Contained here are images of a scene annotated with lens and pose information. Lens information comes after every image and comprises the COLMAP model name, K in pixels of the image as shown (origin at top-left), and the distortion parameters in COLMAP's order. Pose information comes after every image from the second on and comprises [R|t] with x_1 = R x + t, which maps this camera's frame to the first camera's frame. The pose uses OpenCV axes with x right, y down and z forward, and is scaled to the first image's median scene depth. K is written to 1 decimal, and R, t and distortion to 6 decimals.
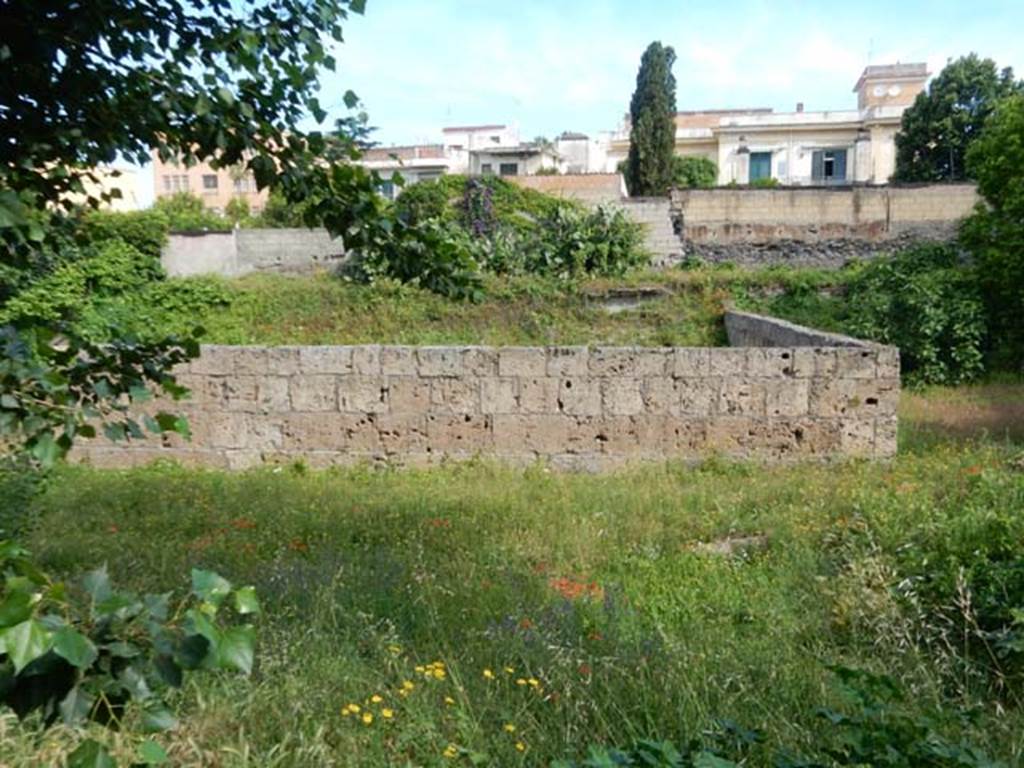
lens RADIAL K [[880.1, 0, 516.3], [0, 880.1, 391.0], [0, 0, 1]] dist [-0.008282, 0.007465]
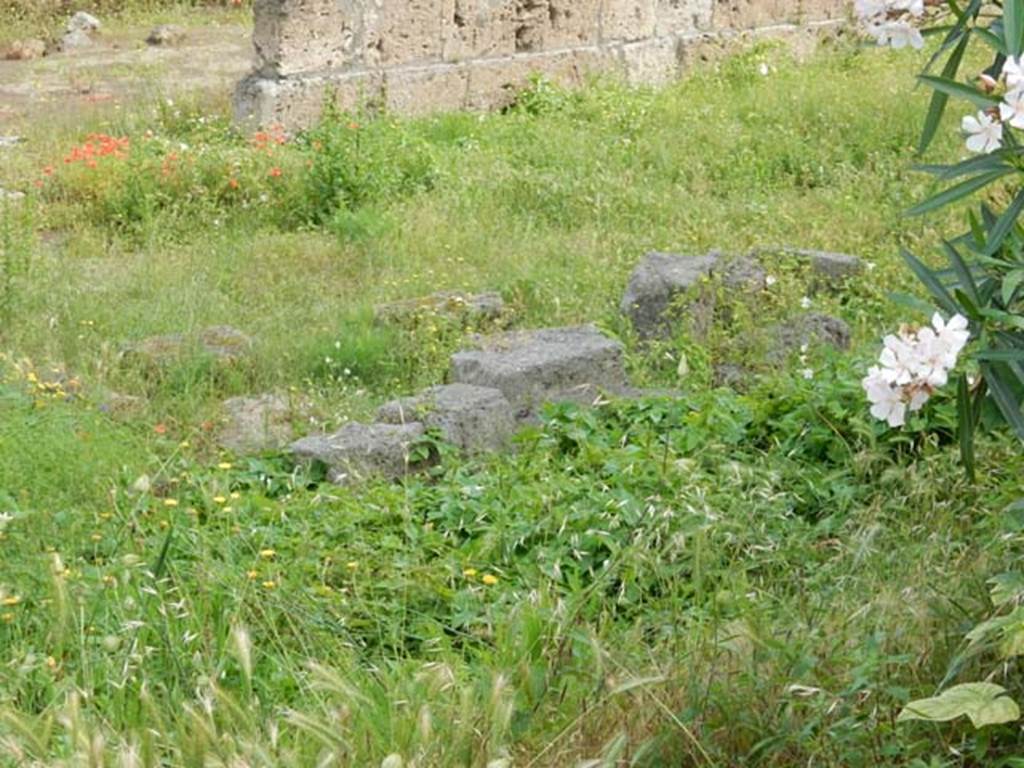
lens RADIAL K [[2053.4, 0, 501.9], [0, 2053.4, 404.2], [0, 0, 1]] dist [-0.005822, 0.044614]
pose [[0.712712, -0.209752, 0.669362, -1.149665], [0.054118, 0.967844, 0.245661, -0.018945], [-0.699366, -0.138861, 0.701145, 0.255298]]
